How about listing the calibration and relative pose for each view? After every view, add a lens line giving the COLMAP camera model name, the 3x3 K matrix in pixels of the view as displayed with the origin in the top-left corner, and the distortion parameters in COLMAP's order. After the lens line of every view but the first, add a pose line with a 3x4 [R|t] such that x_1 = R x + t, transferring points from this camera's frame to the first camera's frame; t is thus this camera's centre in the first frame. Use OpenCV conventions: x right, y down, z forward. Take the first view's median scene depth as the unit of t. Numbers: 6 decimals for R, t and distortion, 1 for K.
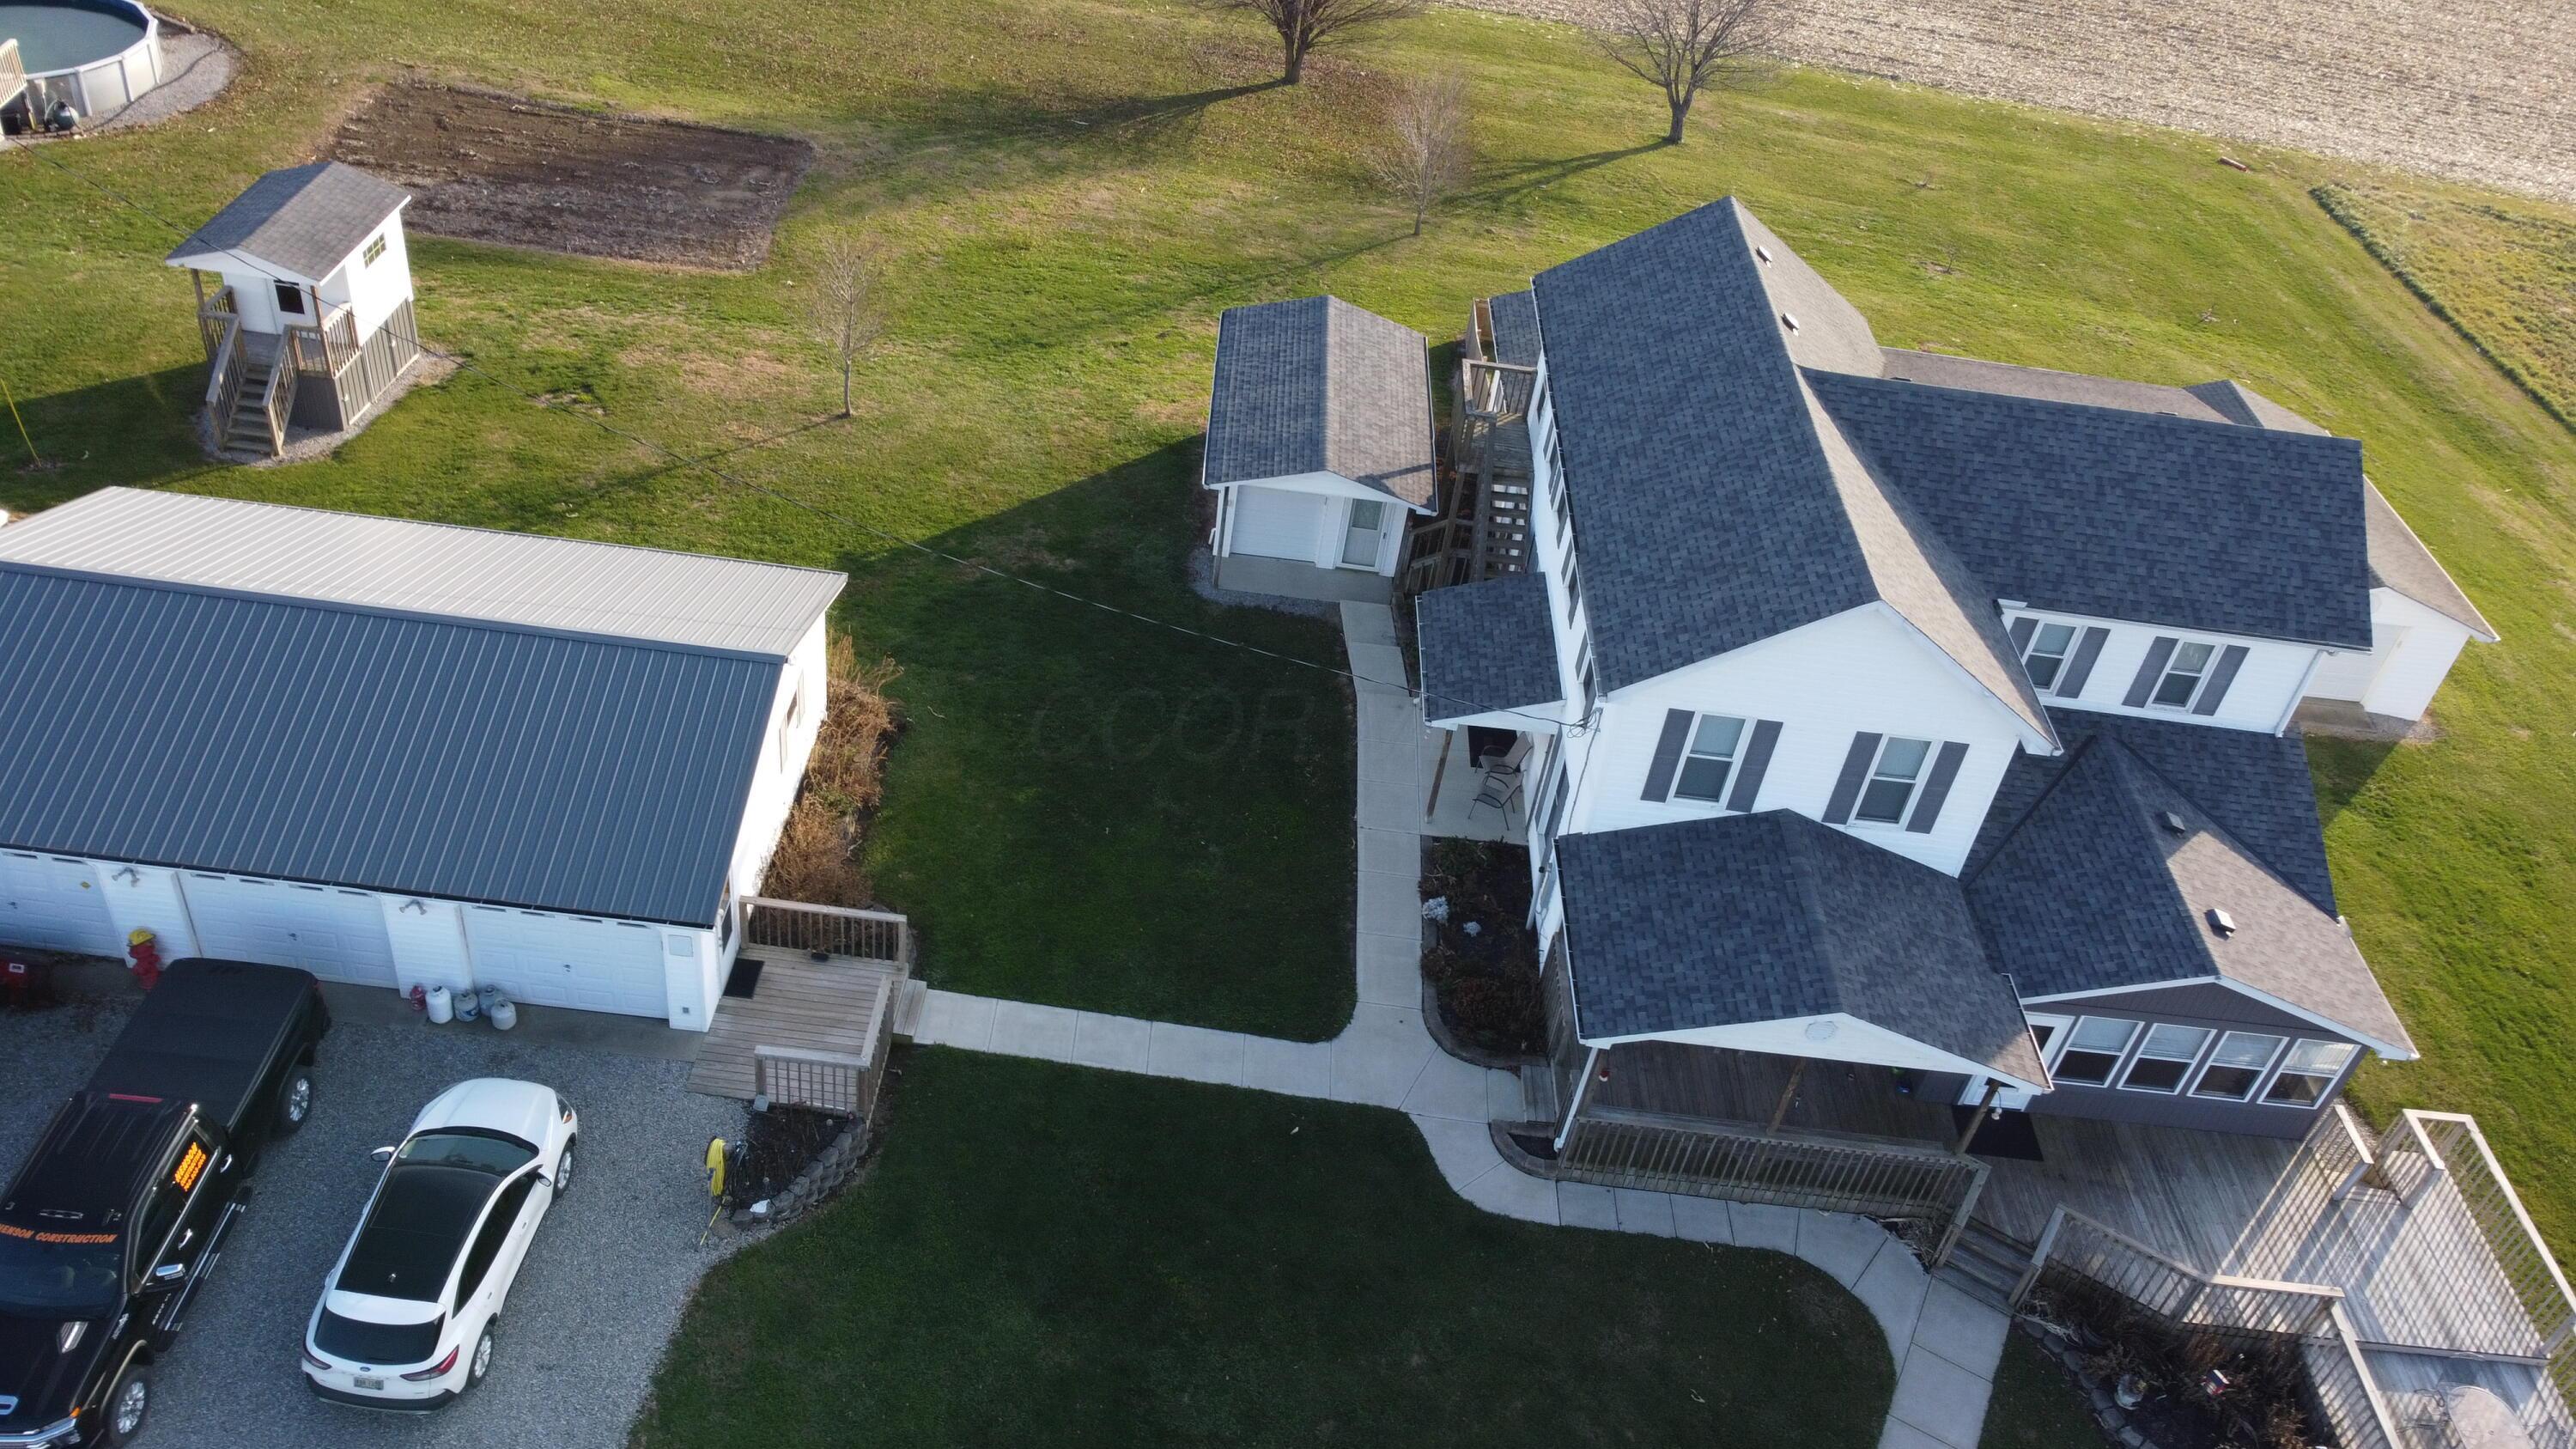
lens RADIAL K [[1963.2, 0, 1288.0], [0, 1963.2, 724.5], [0, 0, 1]] dist [-0.000114, -0.002957]
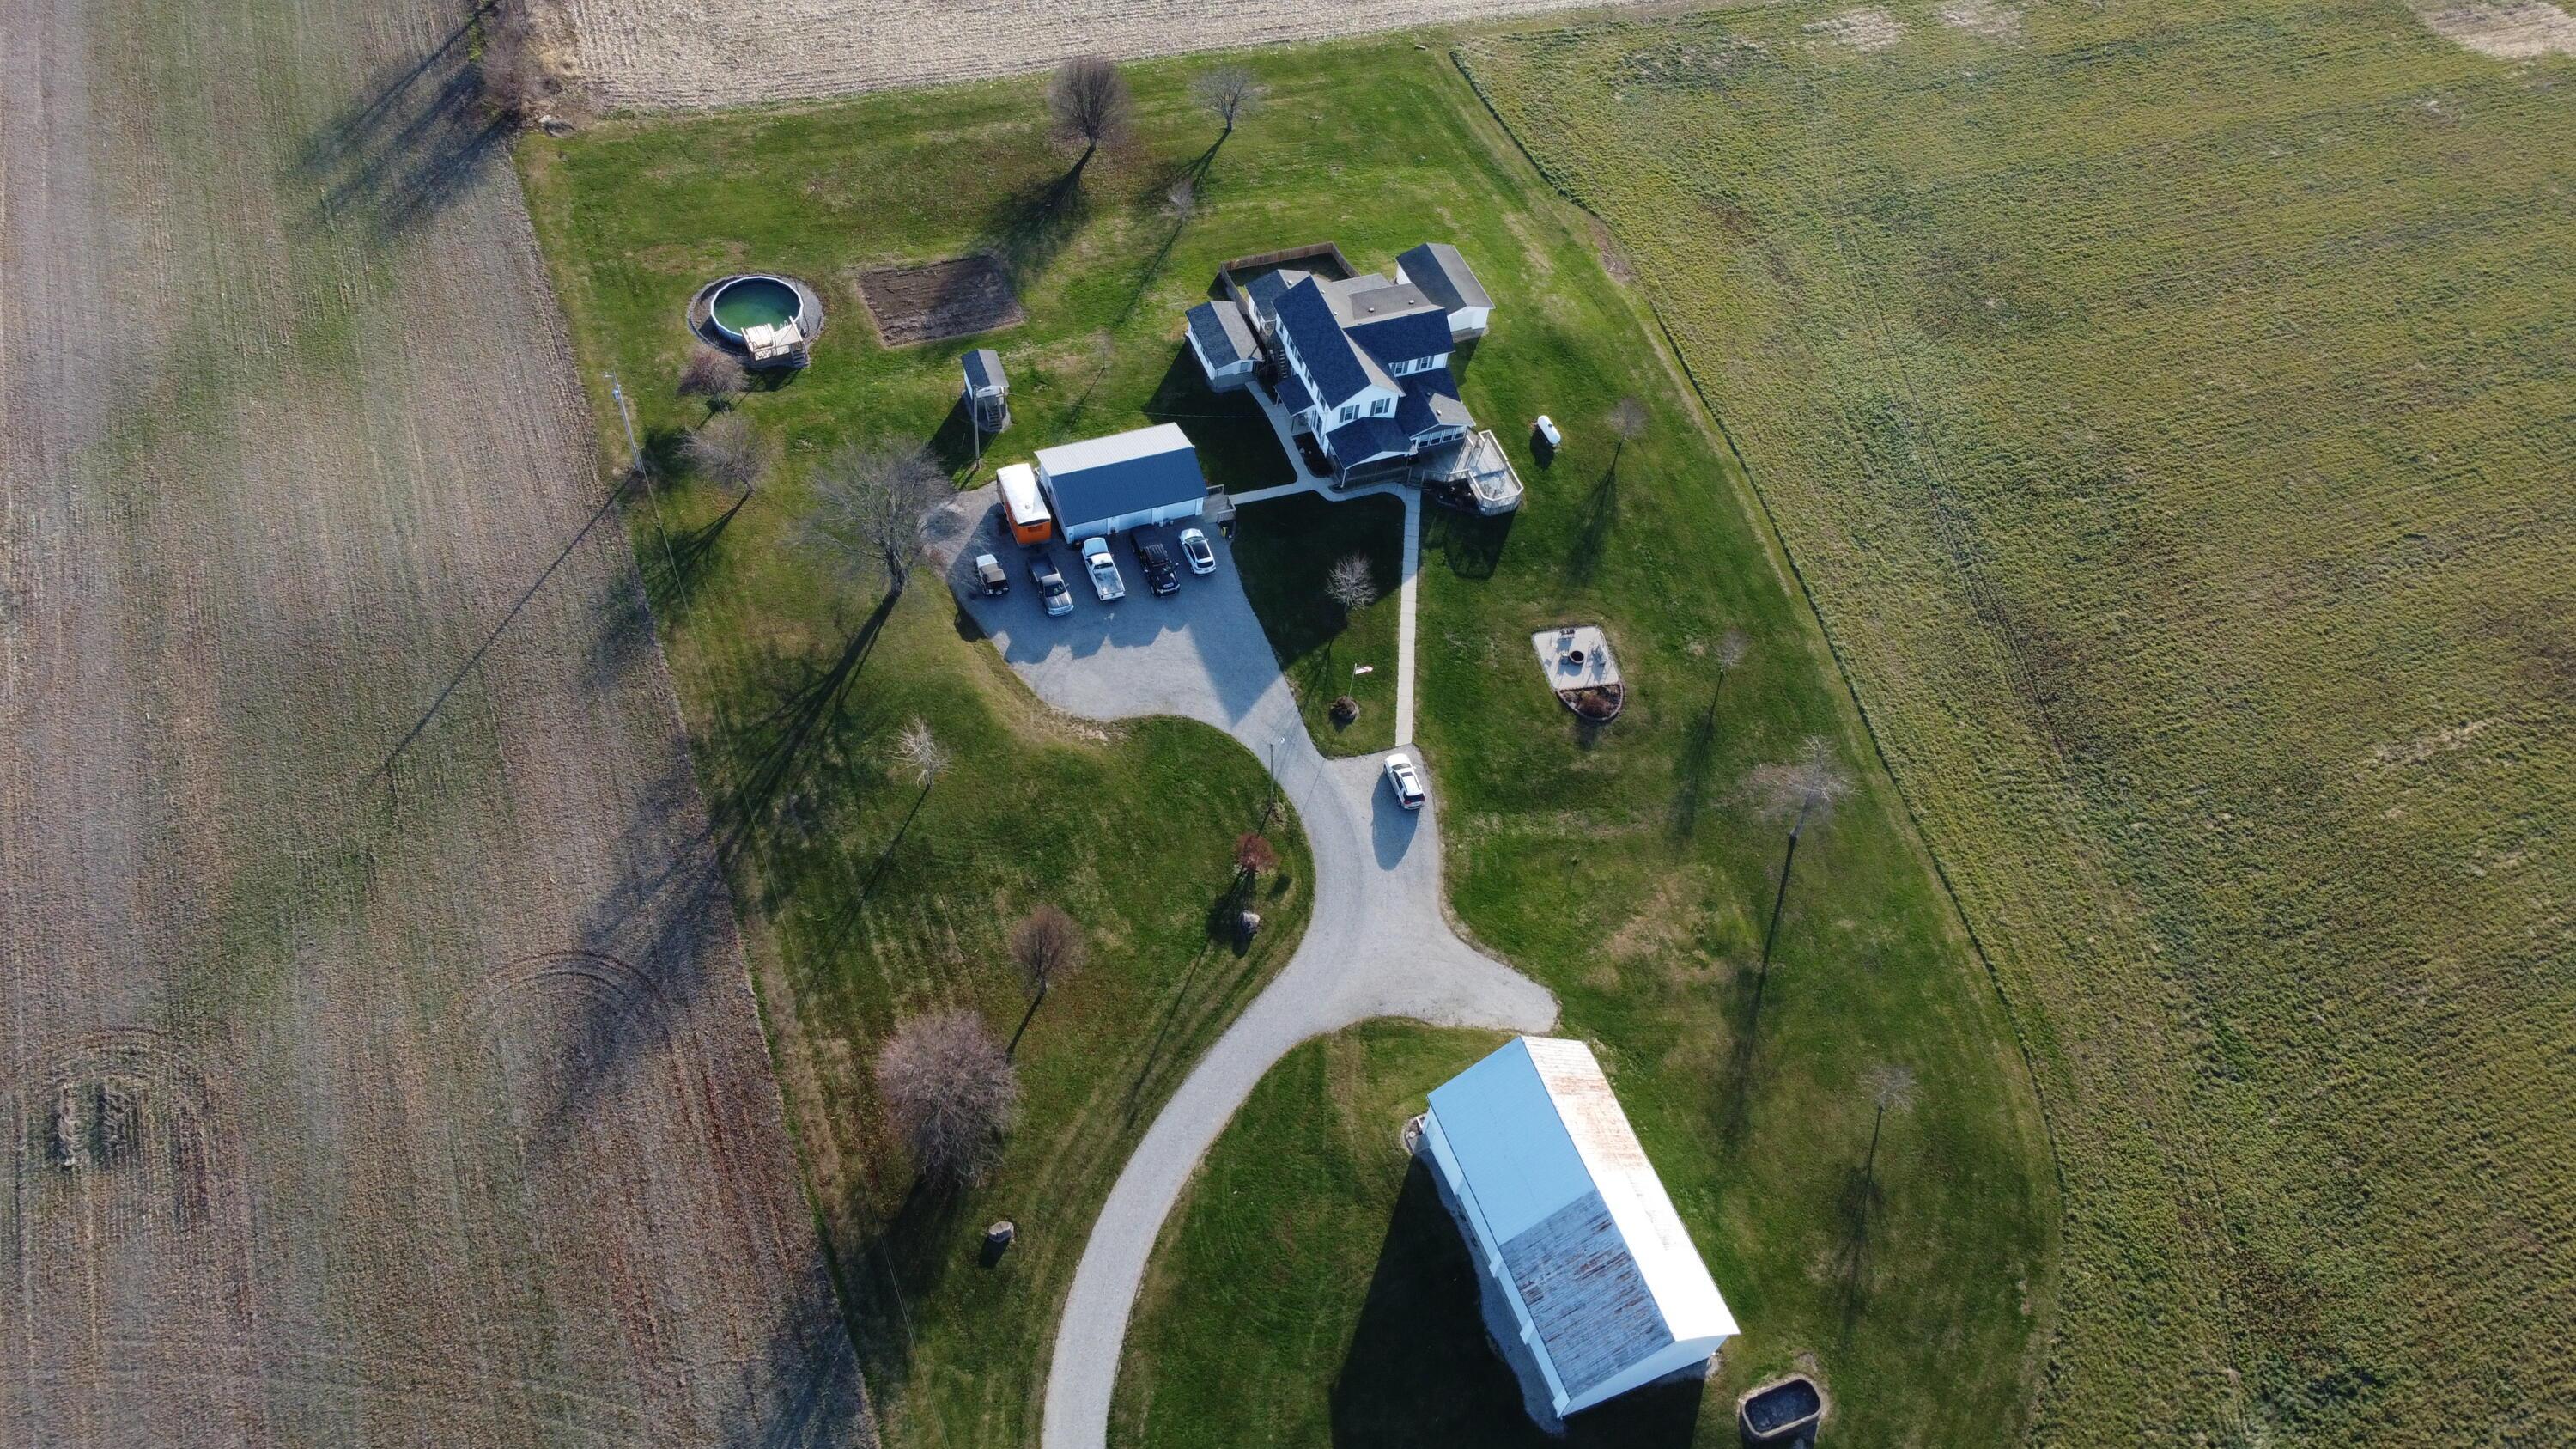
lens RADIAL K [[1963.2, 0, 1288.0], [0, 1963.2, 724.5], [0, 0, 1]] dist [-0.000114, -0.002957]
pose [[0.921664, -0.333402, 0.198440, -1.284145], [0.255398, 0.906359, 0.336580, -1.050555], [-0.292074, -0.259532, 0.920508, -4.113563]]
